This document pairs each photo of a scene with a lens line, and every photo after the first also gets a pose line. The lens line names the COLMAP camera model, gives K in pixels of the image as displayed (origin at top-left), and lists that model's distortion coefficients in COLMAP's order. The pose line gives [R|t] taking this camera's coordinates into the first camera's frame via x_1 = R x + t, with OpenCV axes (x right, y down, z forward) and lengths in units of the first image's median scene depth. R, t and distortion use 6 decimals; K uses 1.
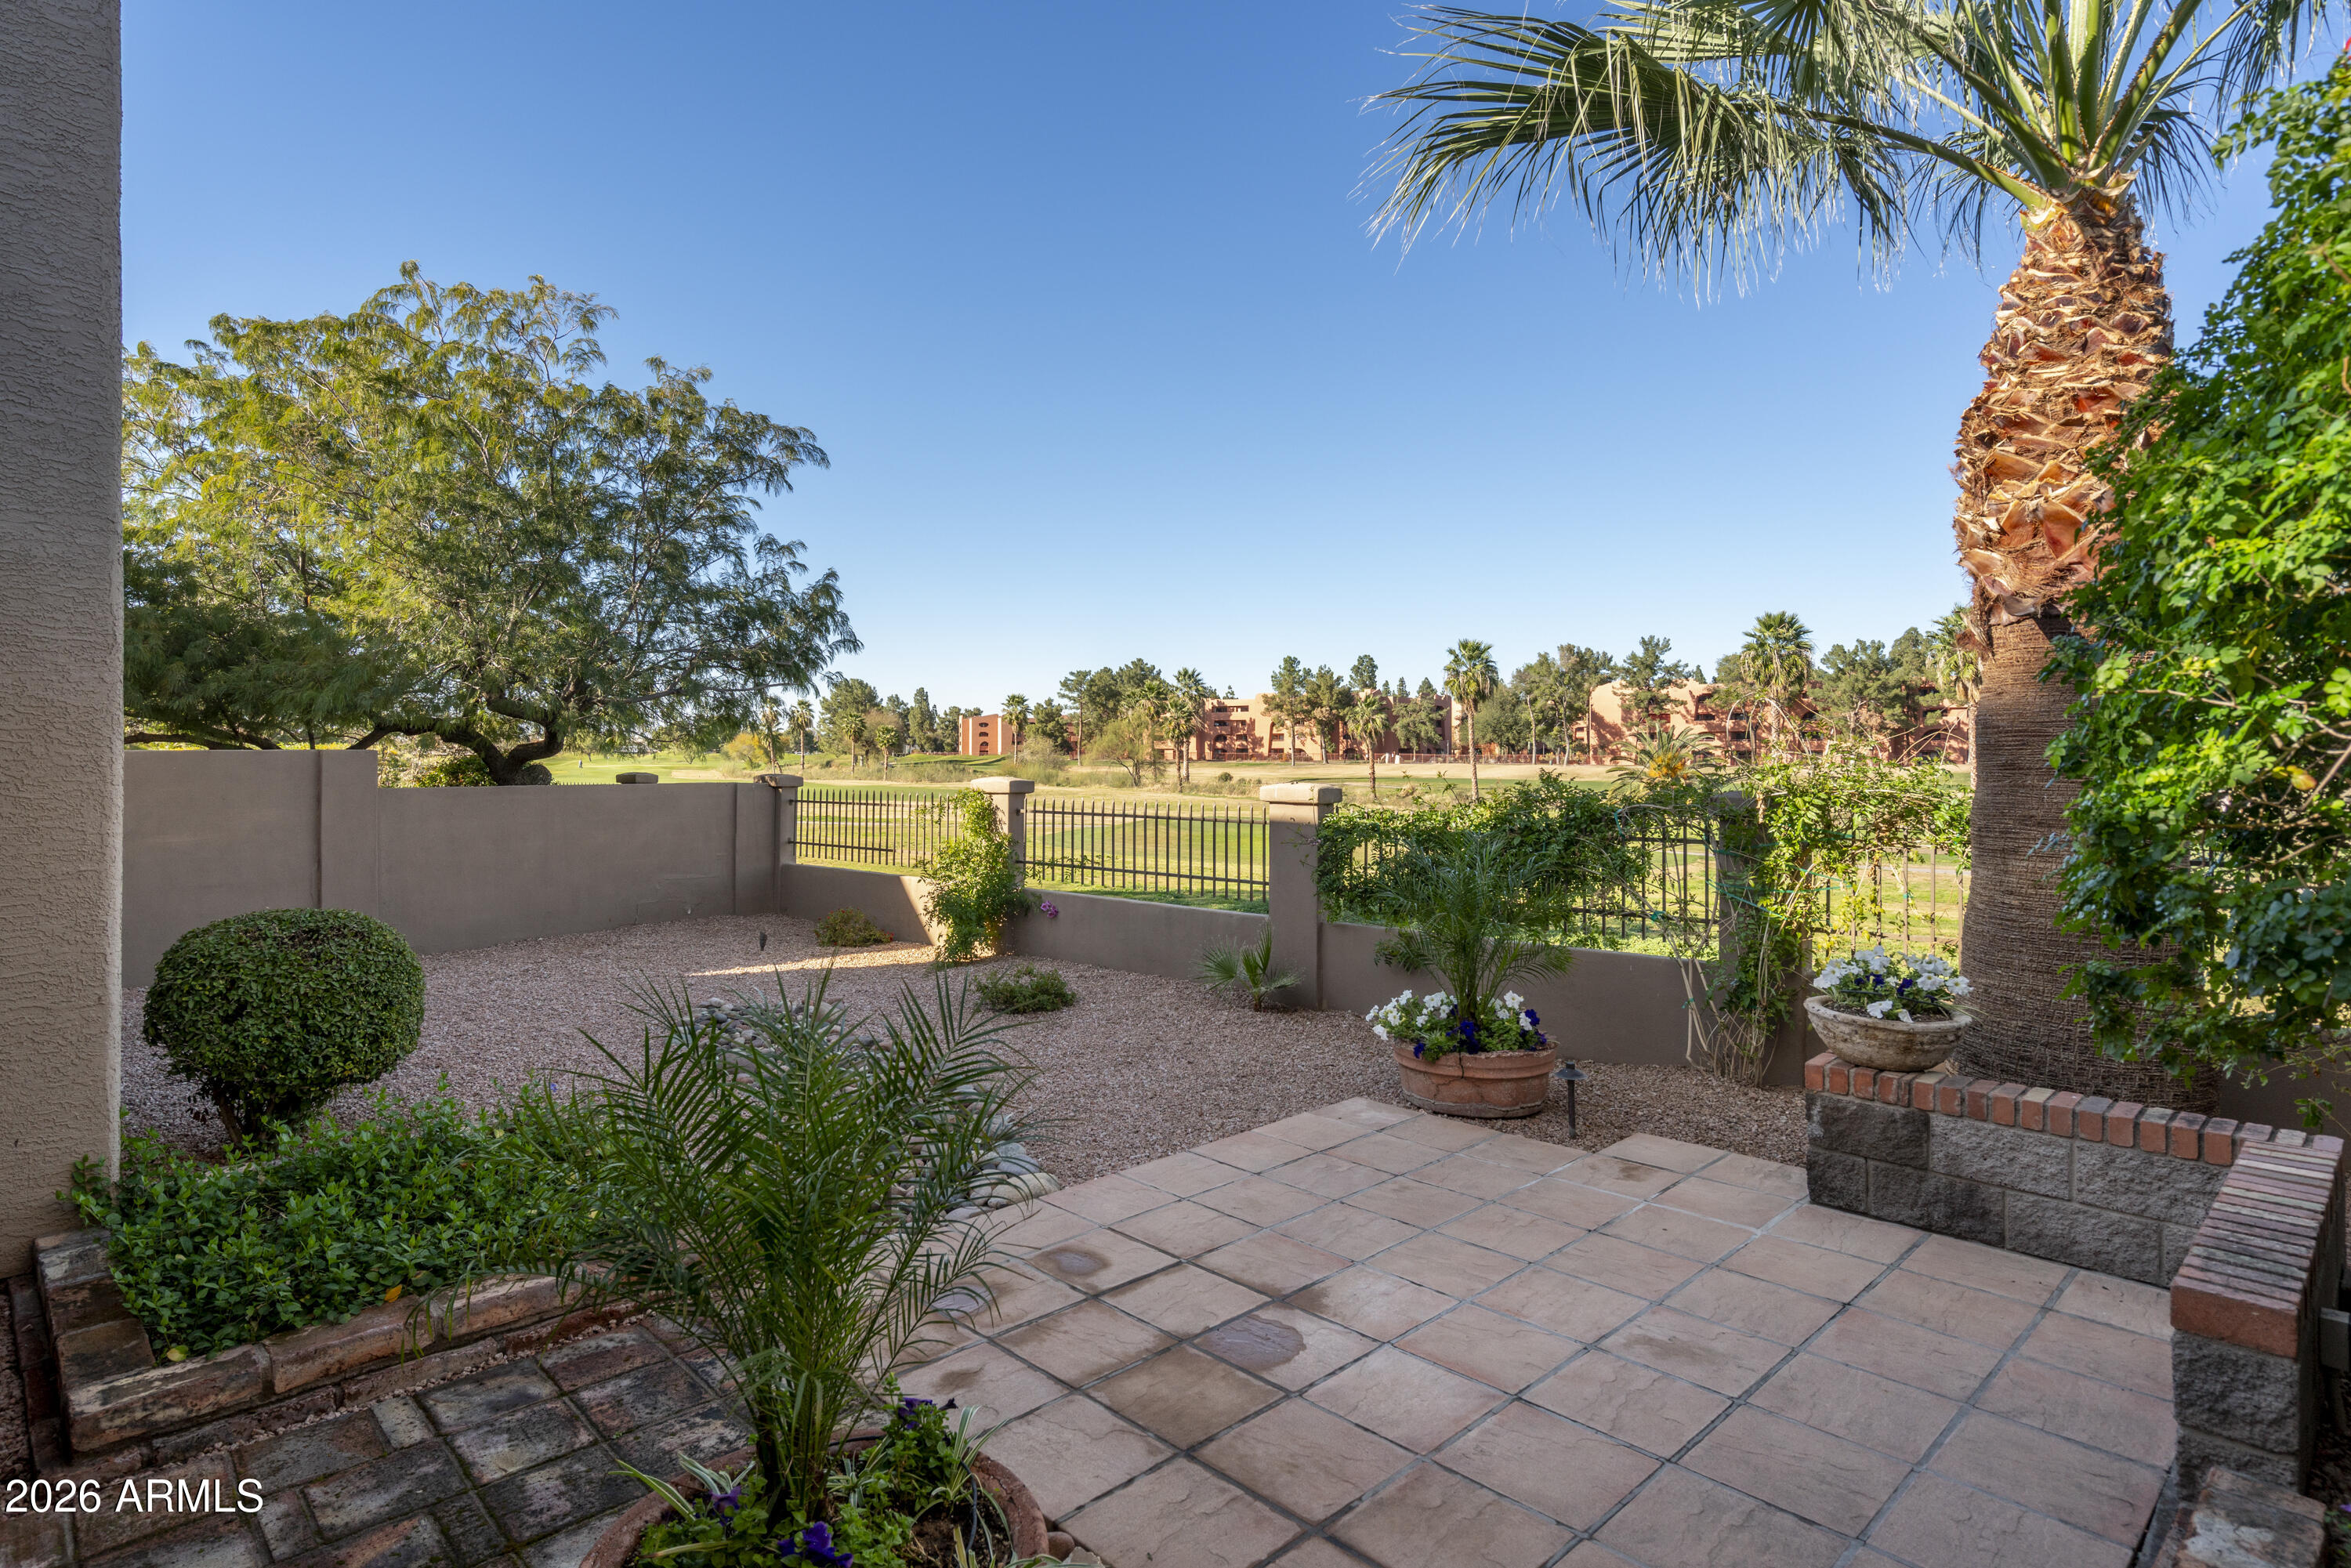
lens RADIAL K [[1222.9, 0, 1170.2], [0, 1222.9, 776.0], [0, 0, 1]] dist [0.004925, 0.000608]
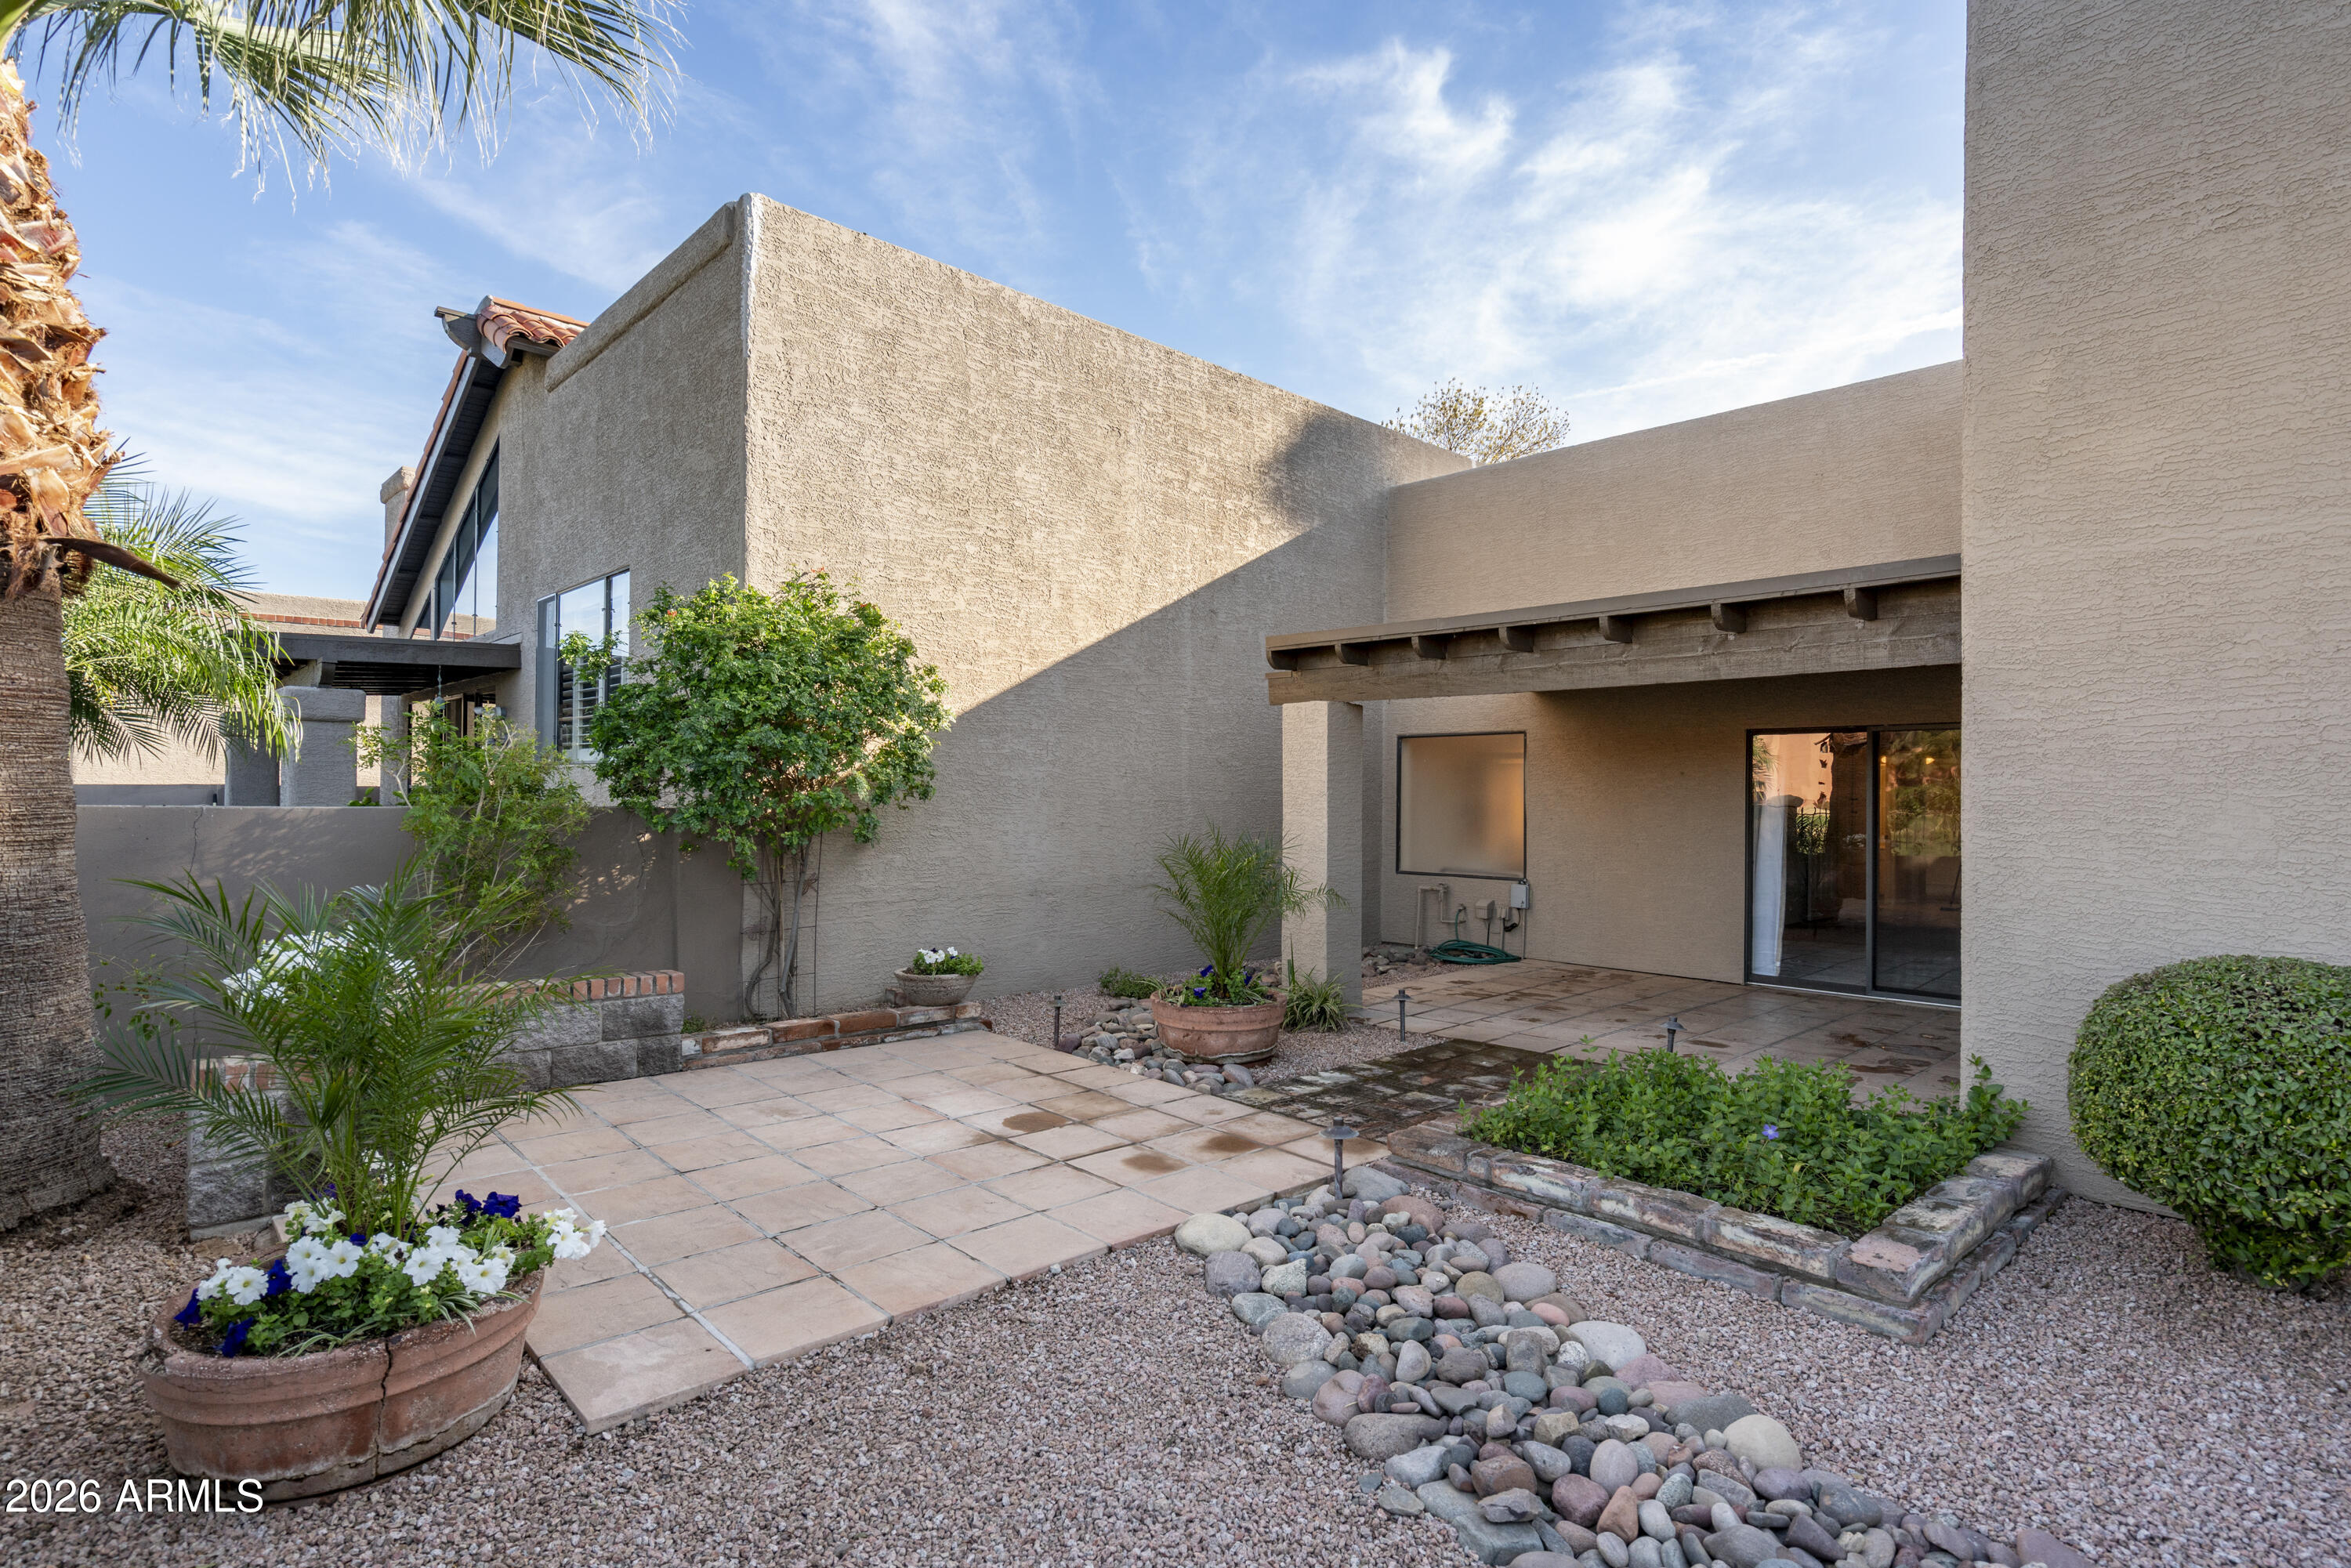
lens RADIAL K [[1171.5, 0, 1169.5], [0, 1171.5, 775.9], [0, 0, 1]] dist [0.000711, 0.000396]
pose [[-0.999330, -0.012729, 0.034311, -0.149663], [-0.012806, 0.999916, -0.002037, 0.016646], [-0.034282, -0.002475, -0.999409, 2.474061]]
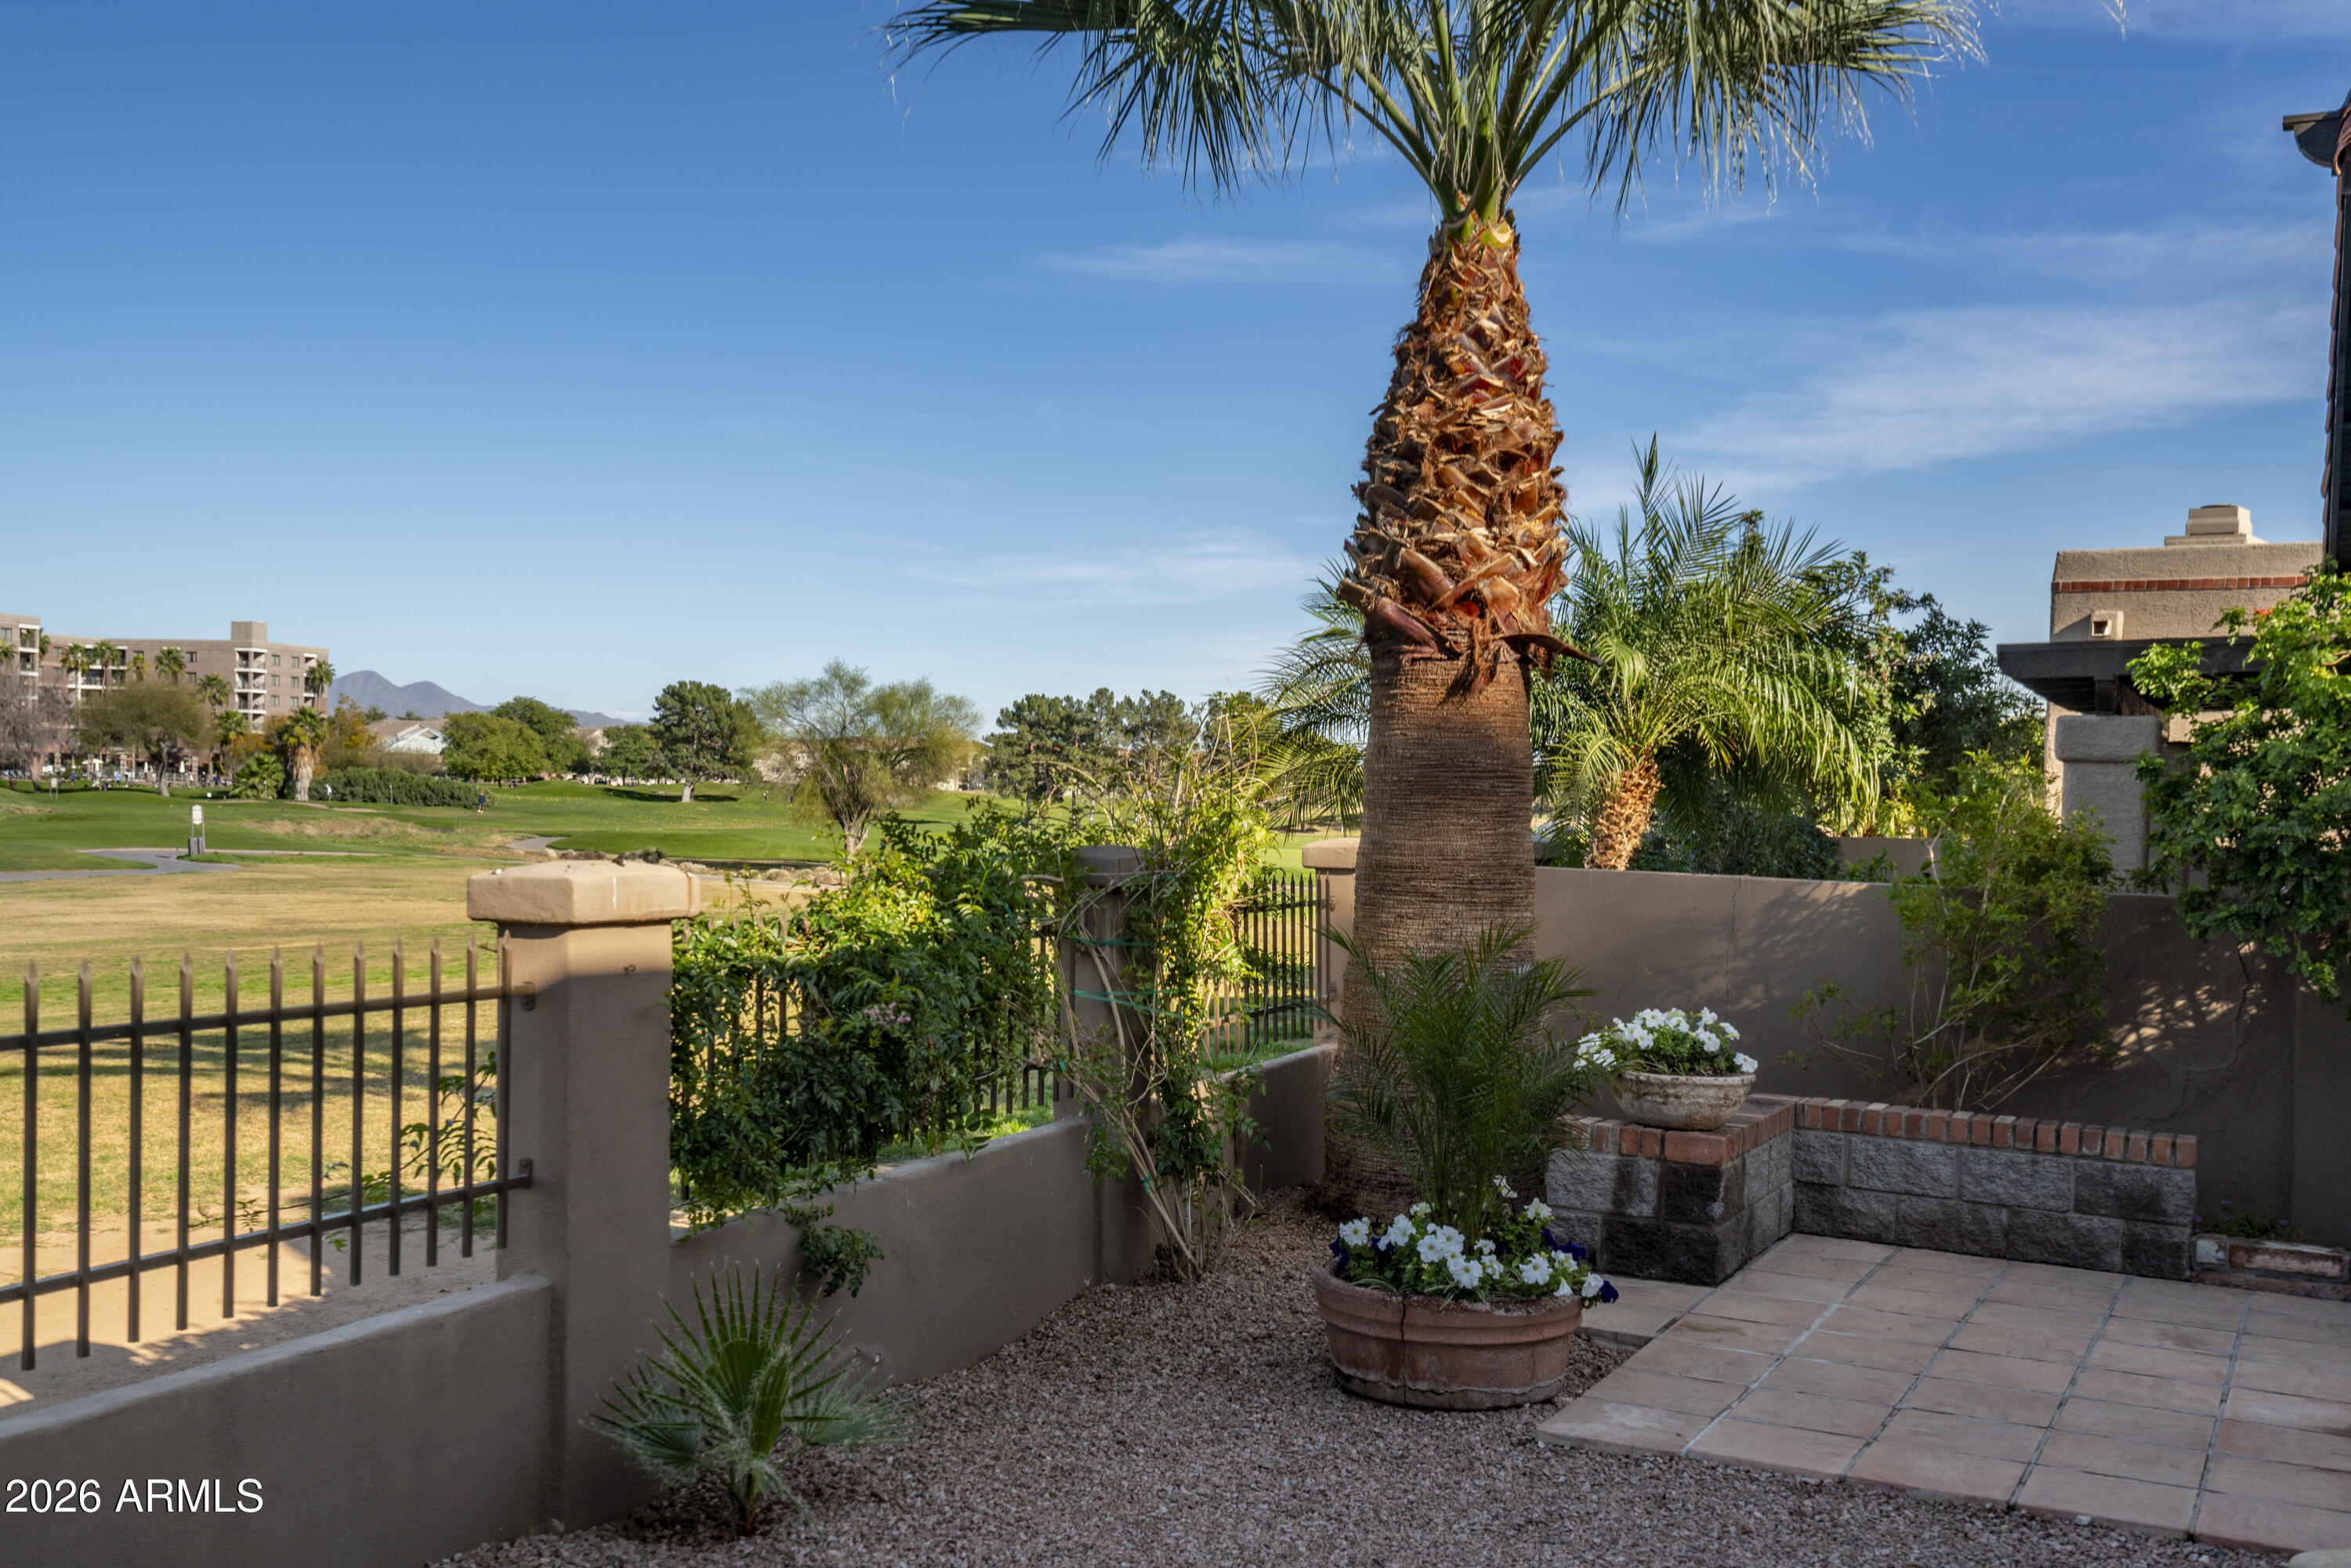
lens RADIAL K [[2384.1, 0, 1170.7], [0, 2384.1, 801.4], [0, 0, 1]] dist [0.005165, 0.000000]
pose [[-0.321323, -0.020189, 0.946755, -1.352074], [-0.022749, 0.999649, 0.013596, -0.045831], [-0.946696, -0.017169, -0.321669, 2.561354]]
